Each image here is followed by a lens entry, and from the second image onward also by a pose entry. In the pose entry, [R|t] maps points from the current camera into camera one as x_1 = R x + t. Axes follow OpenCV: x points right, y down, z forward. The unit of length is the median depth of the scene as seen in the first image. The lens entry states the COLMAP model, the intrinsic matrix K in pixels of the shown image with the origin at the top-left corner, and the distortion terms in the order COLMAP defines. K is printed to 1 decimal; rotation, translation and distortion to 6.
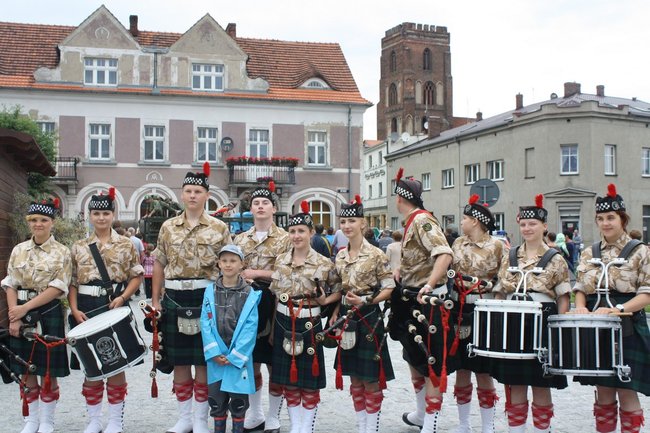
lens RADIAL K [[736.7, 0, 325.0], [0, 736.7, 216.5], [0, 0, 1]] dist [-0.006839, -0.005372]
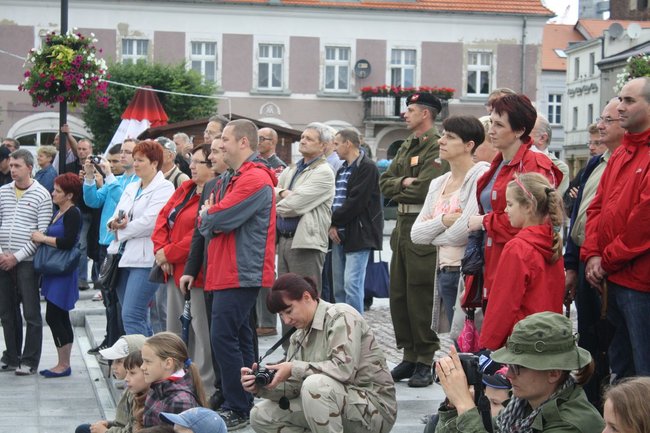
lens RADIAL K [[1597.6, 0, 325.0], [0, 1597.6, 216.5], [0, 0, 1]] dist [0.116846, 0.149019]
pose [[0.992591, 0.022894, -0.119328, 0.032504], [-0.017569, 0.998810, 0.045490, -0.018227], [0.120227, -0.043056, 0.991812, -0.682374]]
